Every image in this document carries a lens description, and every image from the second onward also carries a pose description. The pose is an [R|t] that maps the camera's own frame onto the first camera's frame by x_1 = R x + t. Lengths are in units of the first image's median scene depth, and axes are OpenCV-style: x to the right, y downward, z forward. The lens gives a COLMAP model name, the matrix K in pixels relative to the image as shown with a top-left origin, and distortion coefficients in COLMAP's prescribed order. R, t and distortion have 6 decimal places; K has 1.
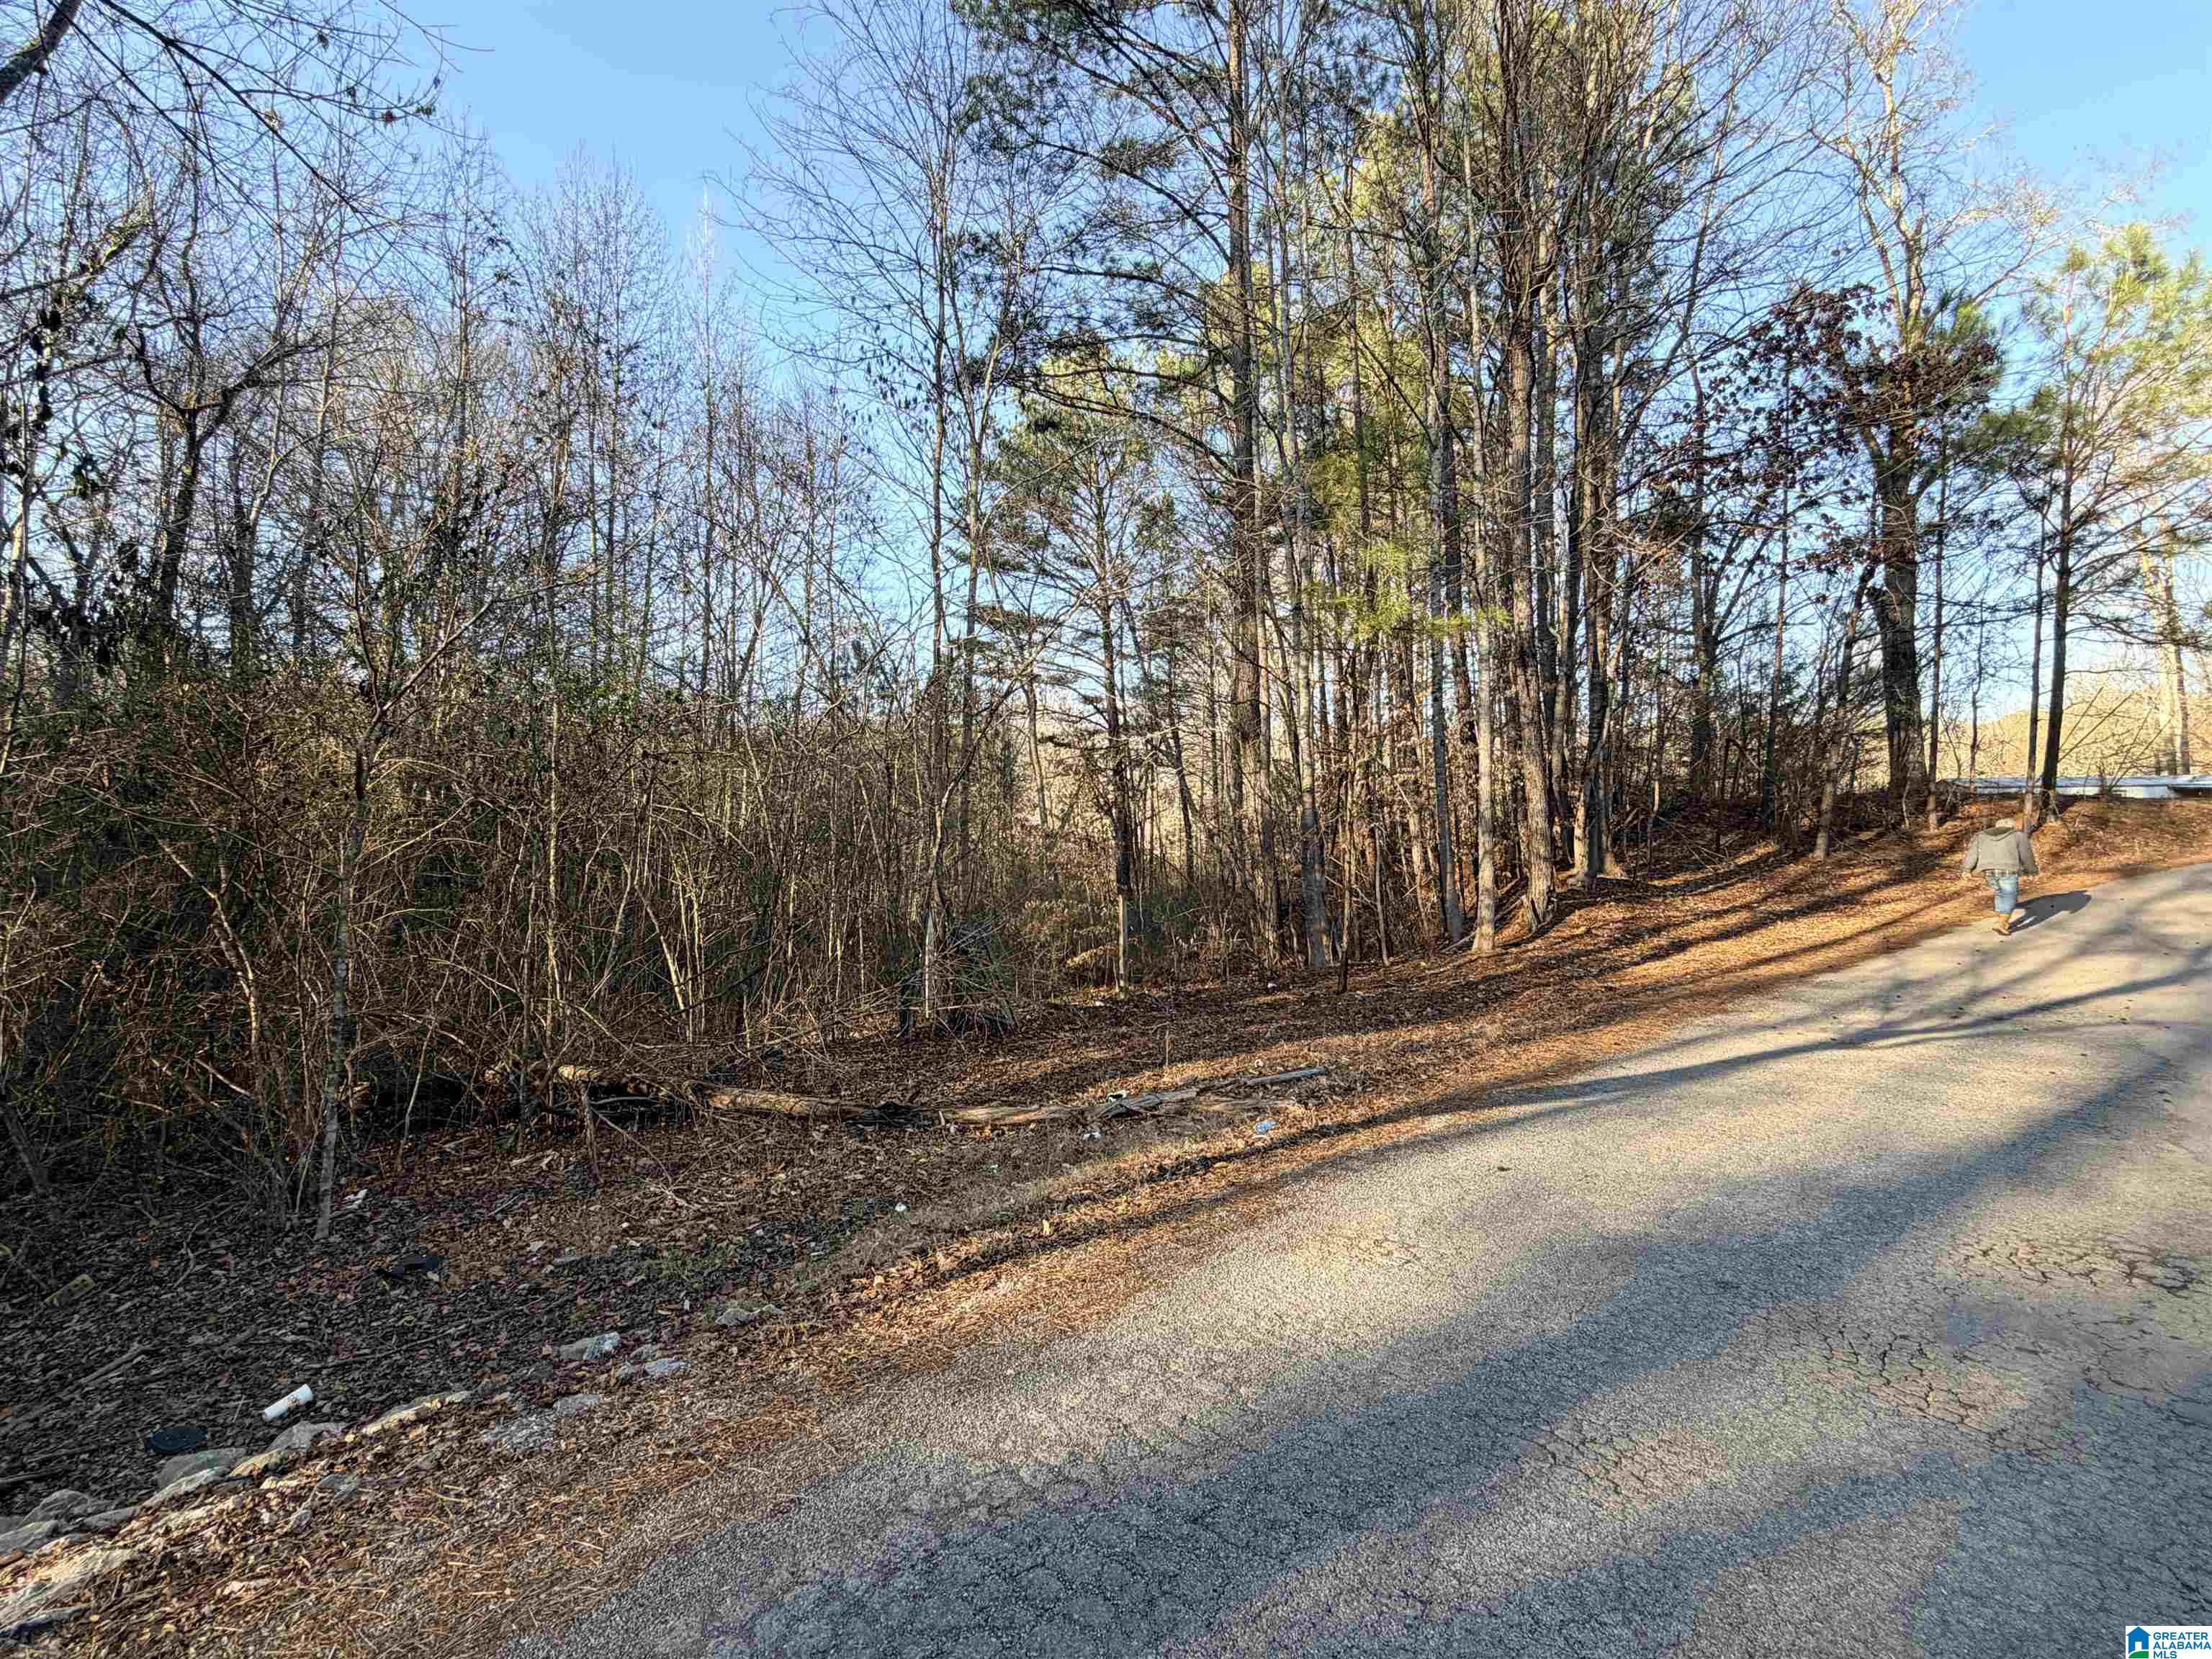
lens RADIAL K [[1010.7, 0, 1096.9], [0, 1010.7, 847.8], [0, 0, 1]] dist [0.004401, 0.000172]
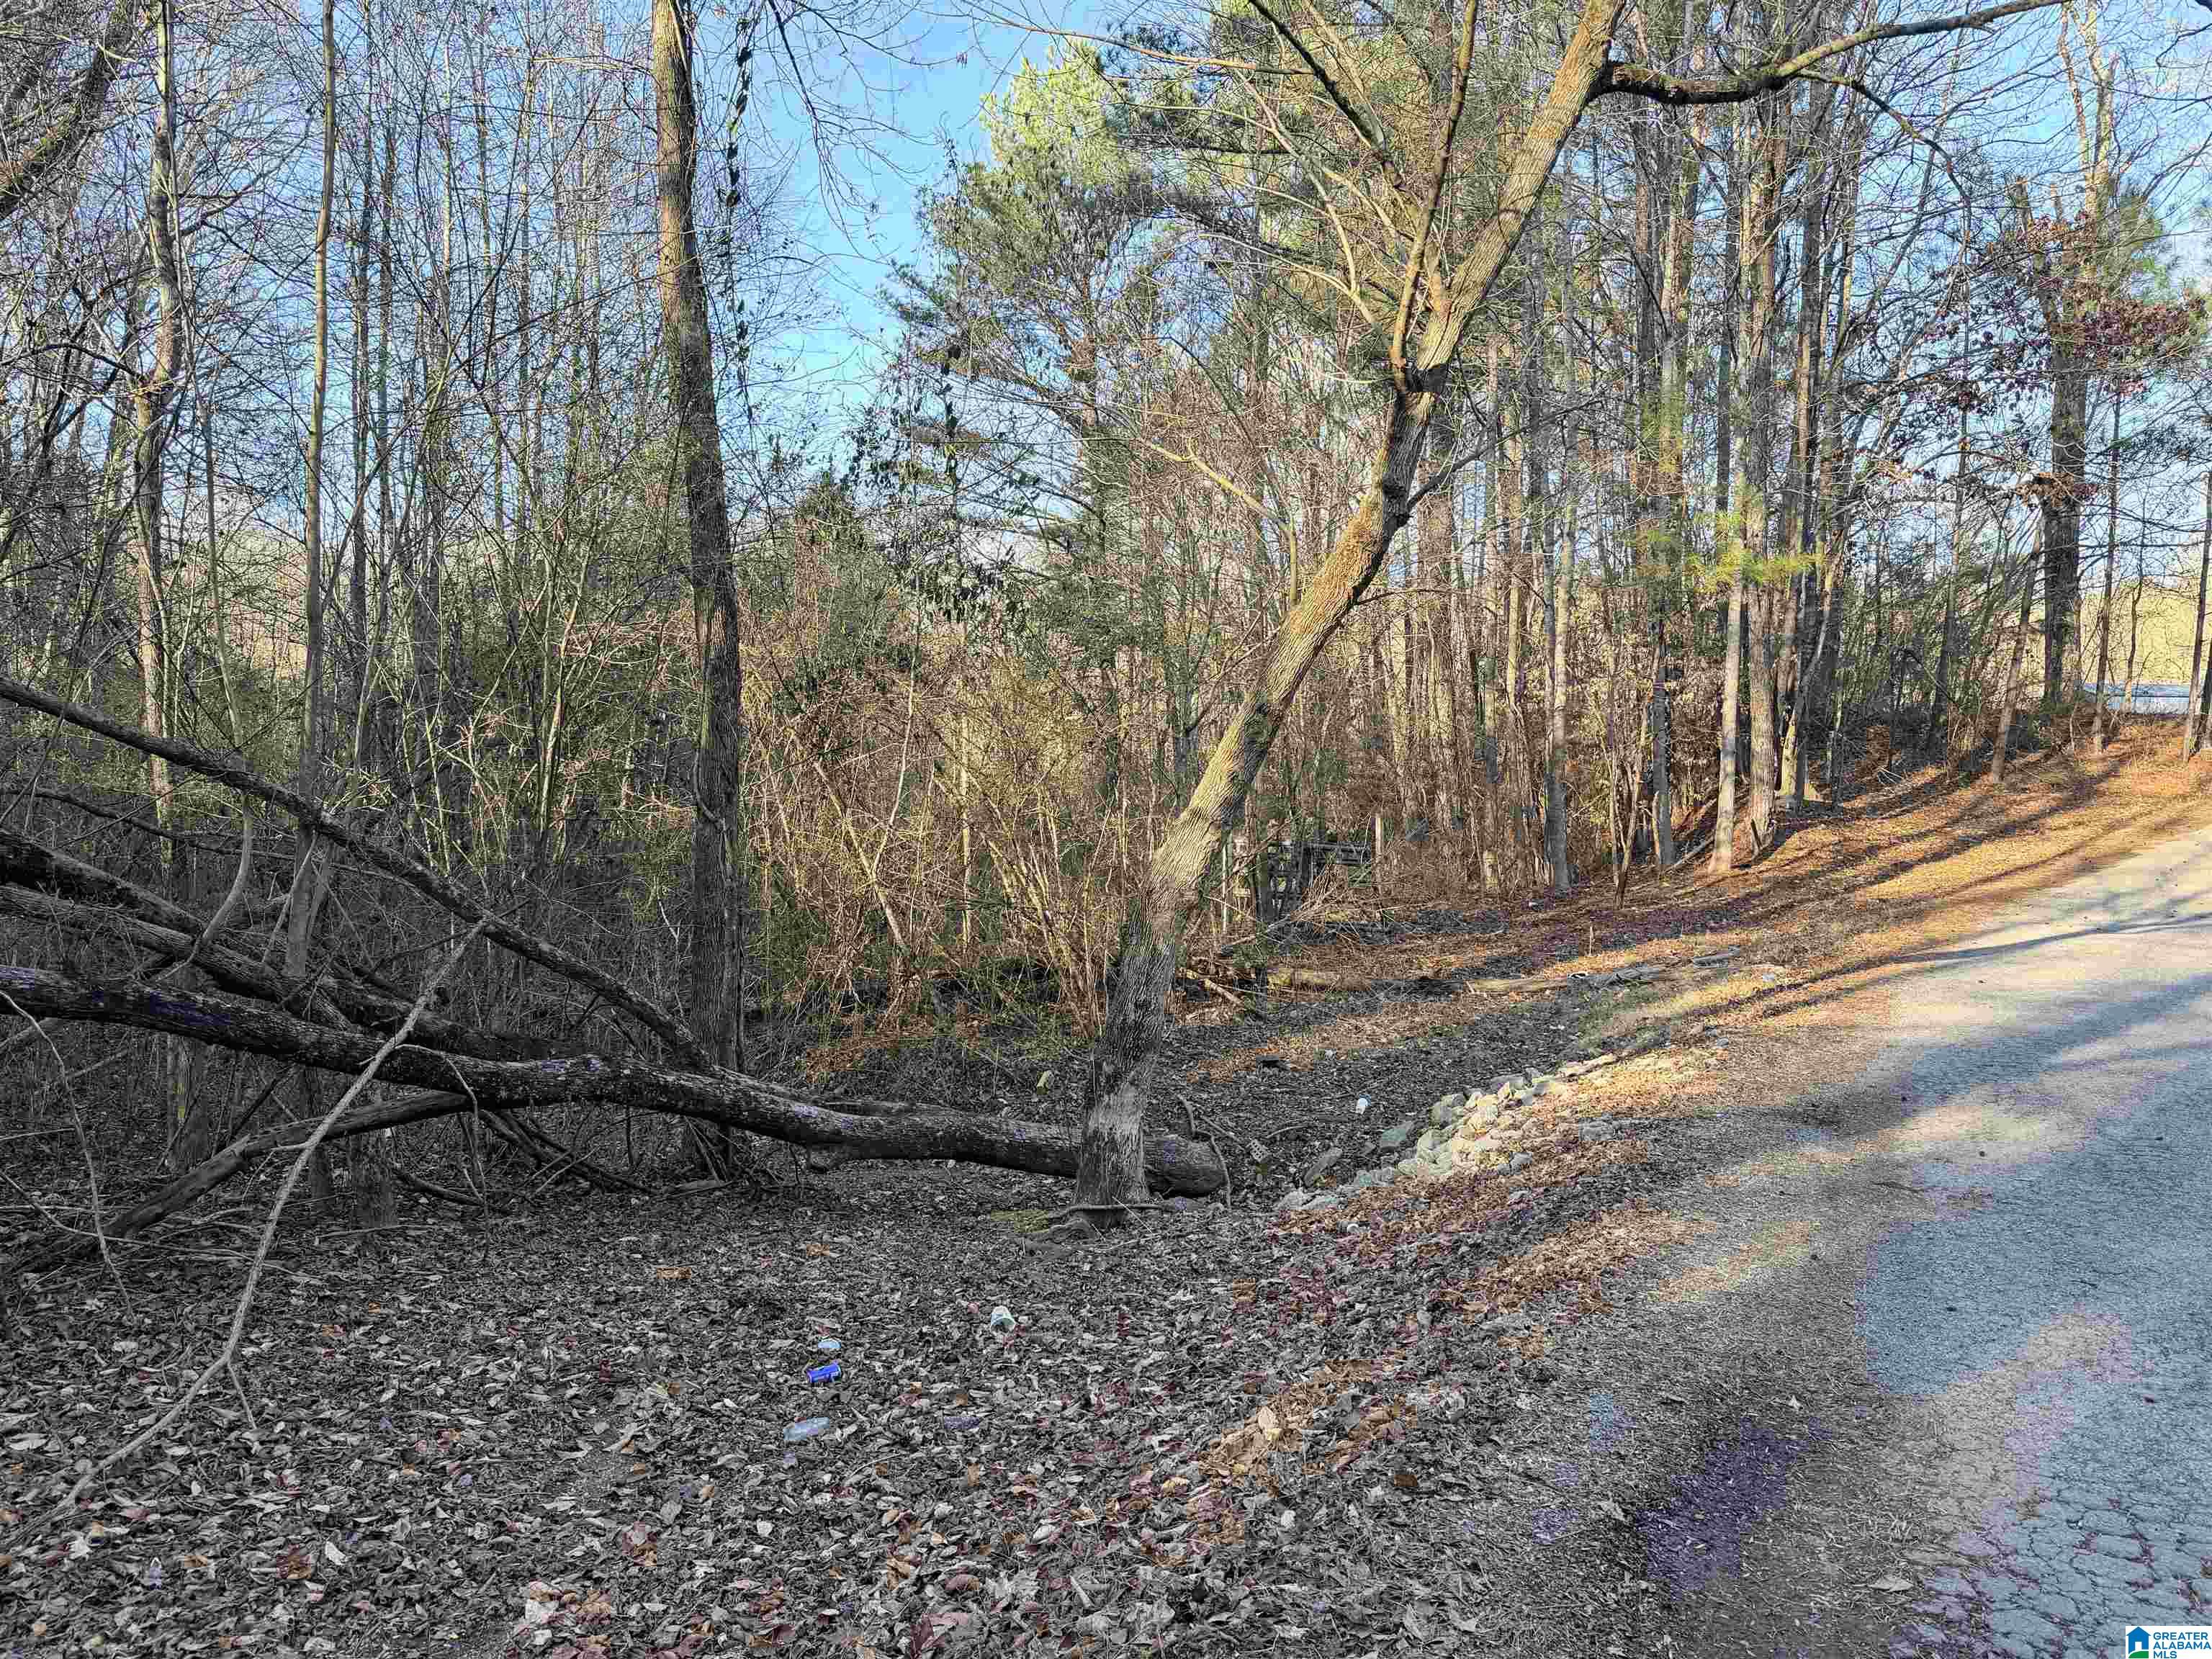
lens RADIAL K [[1547.1, 0, 1110.8], [0, 1547.1, 825.1], [0, 0, 1]] dist [-0.001552, 0.002222]
pose [[0.986722, 0.006620, 0.162283, -0.425263], [-0.014571, 0.998748, 0.047856, -0.007838], [-0.161763, -0.049585, 0.985583, -0.373021]]
